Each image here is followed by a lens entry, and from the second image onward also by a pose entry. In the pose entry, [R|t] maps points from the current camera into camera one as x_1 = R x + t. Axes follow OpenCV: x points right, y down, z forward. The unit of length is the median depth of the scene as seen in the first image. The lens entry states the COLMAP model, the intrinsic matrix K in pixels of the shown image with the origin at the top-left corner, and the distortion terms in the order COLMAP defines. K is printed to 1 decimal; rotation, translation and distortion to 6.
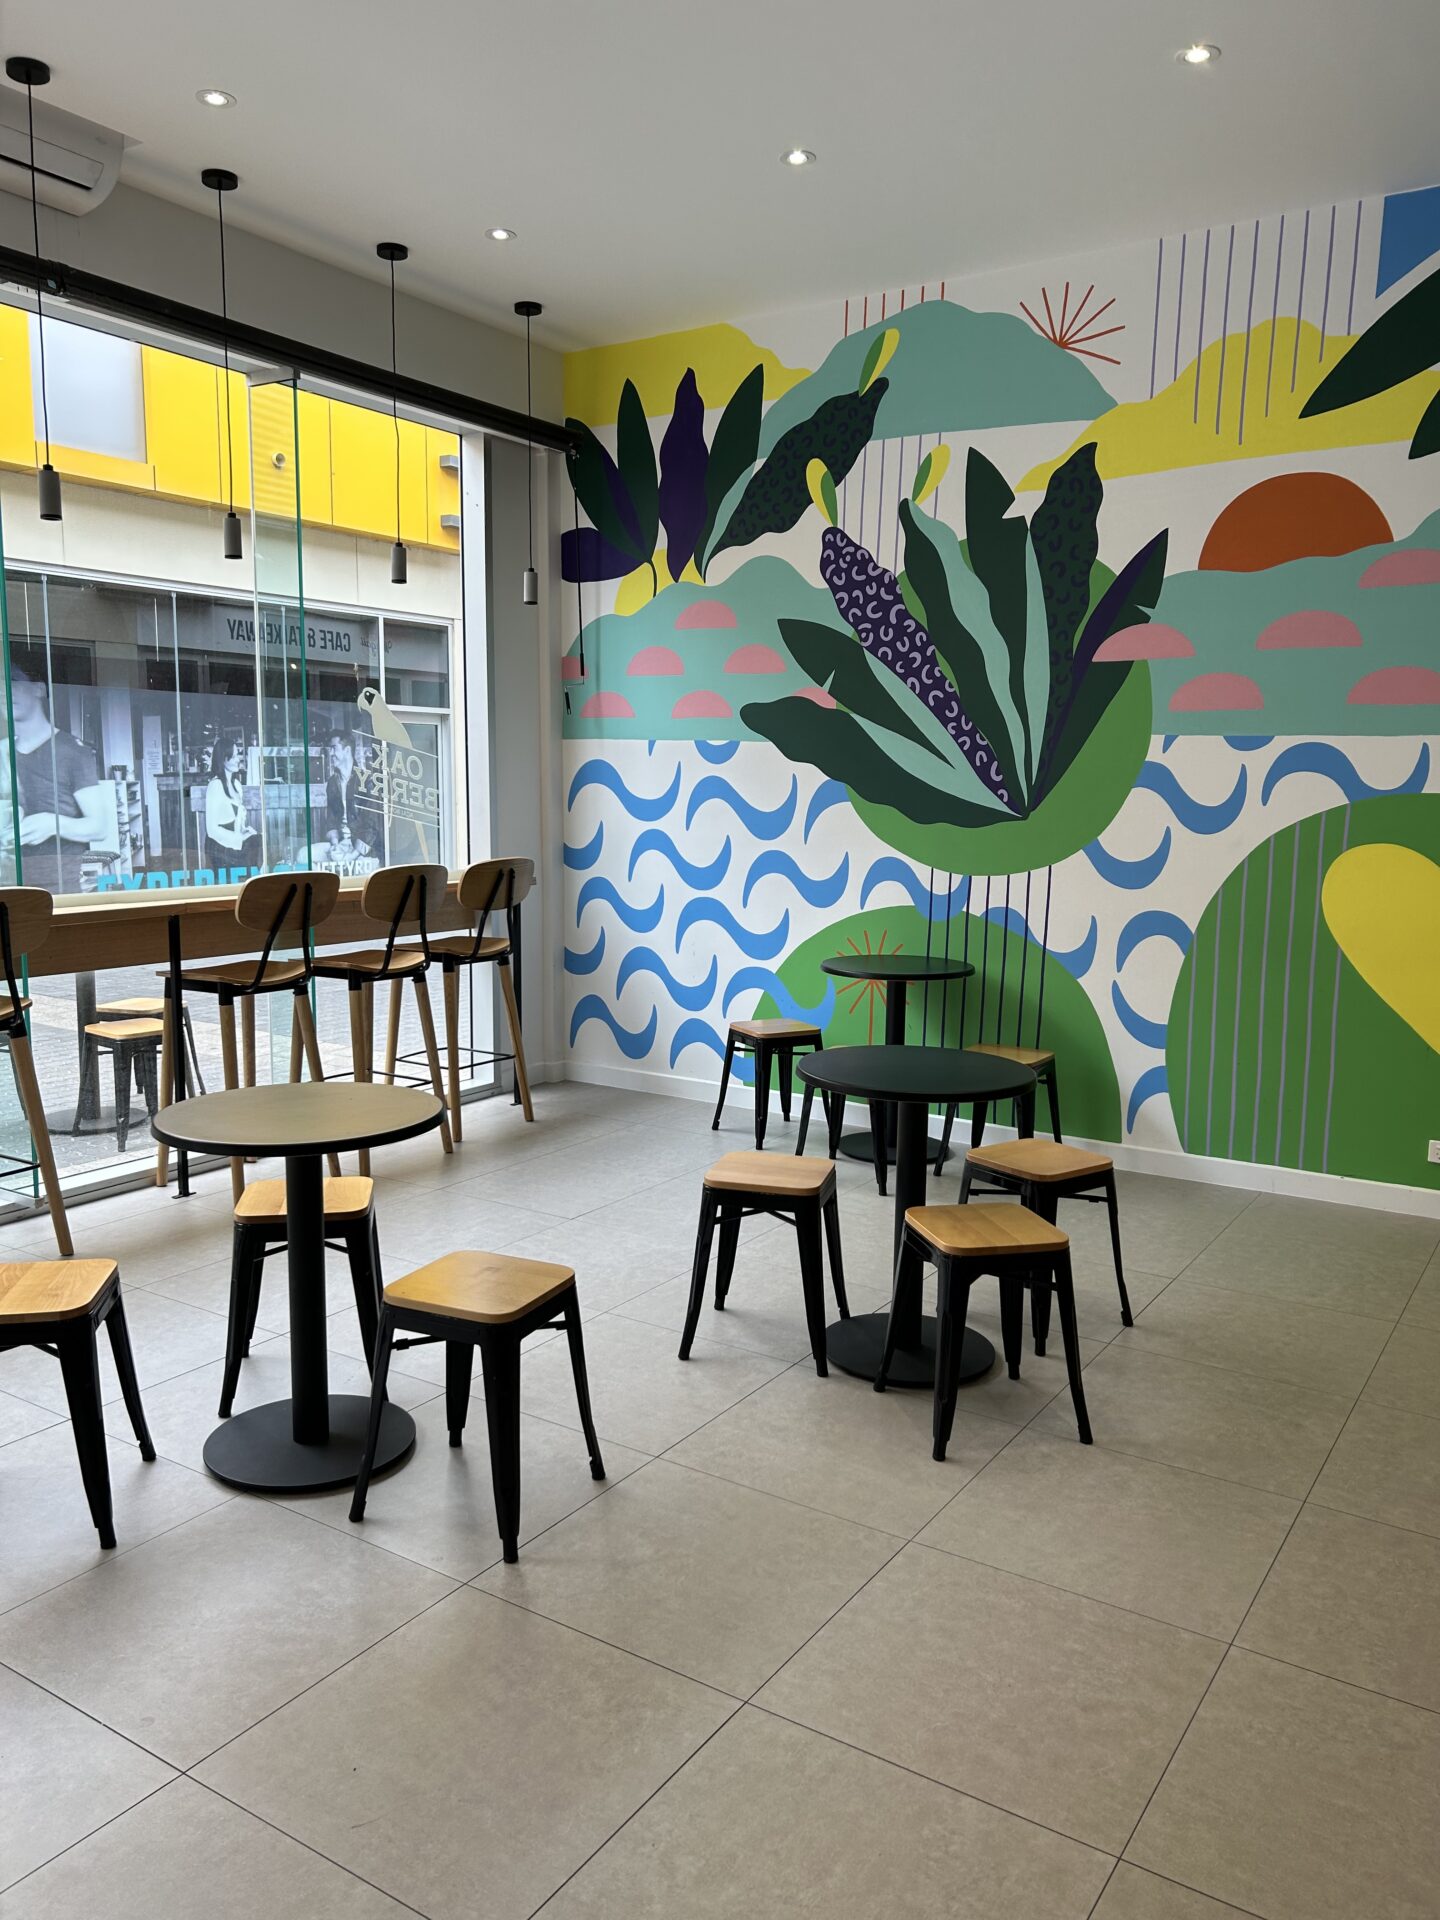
lens RADIAL K [[1452.0, 0, 722.3], [0, 1452.0, 952.6], [0, 0, 1]] dist [0.003997, -0.026463]
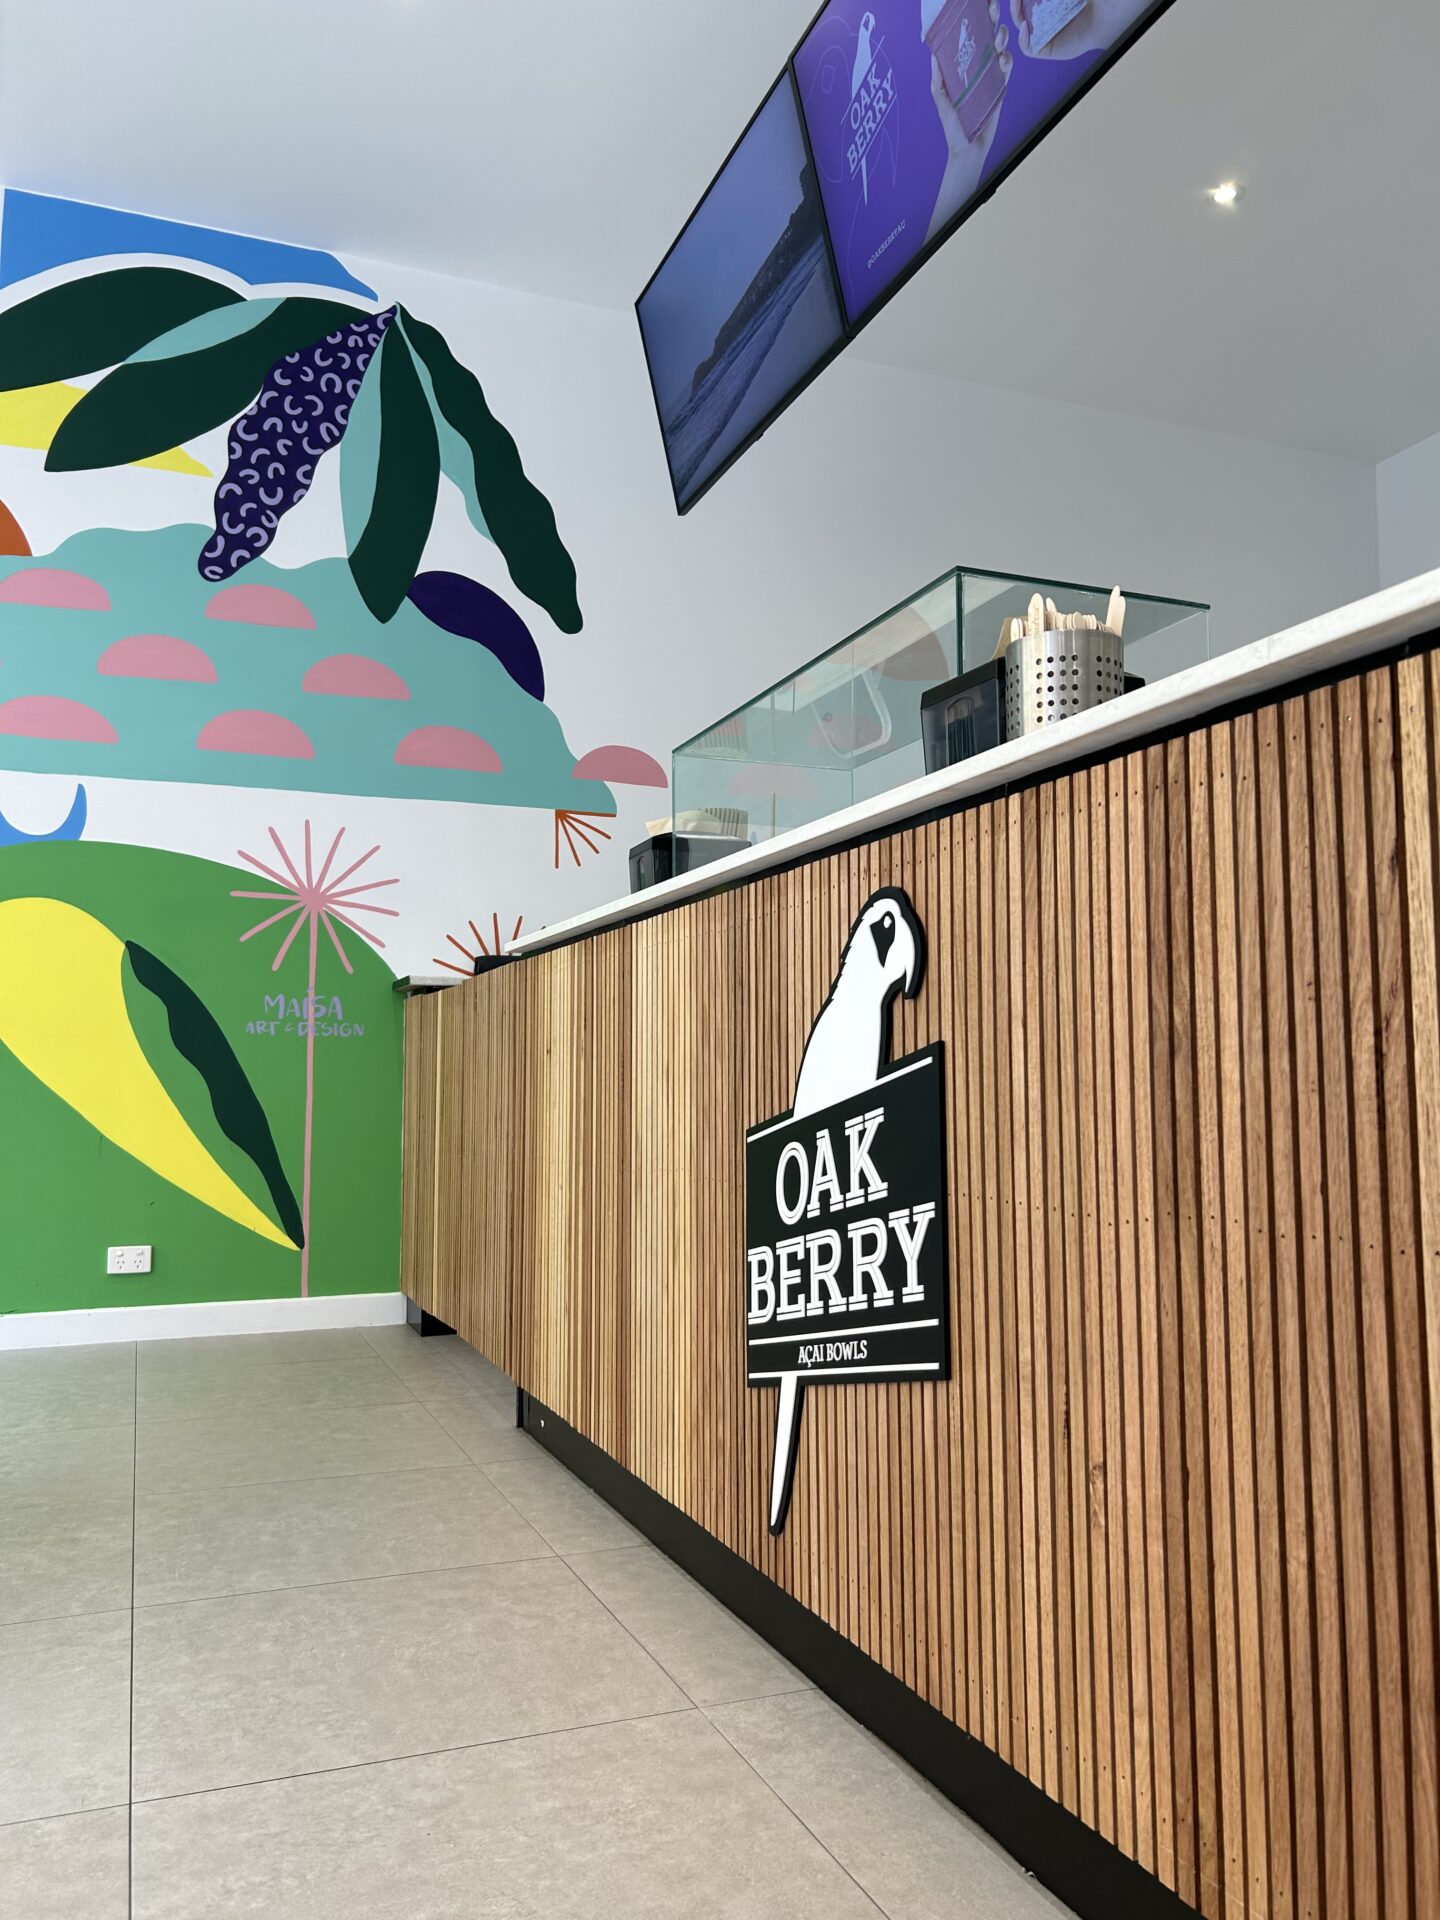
lens RADIAL K [[1452.0, 0, 744.2], [0, 1452.0, 921.7], [0, 0, 1]] dist [0.003997, -0.026463]
pose [[0.571436, 0.053884, 0.818876, 0.000045], [0.132314, 0.978737, -0.156736, 0.213488], [-0.809910, 0.197913, 0.552156, 0.345103]]
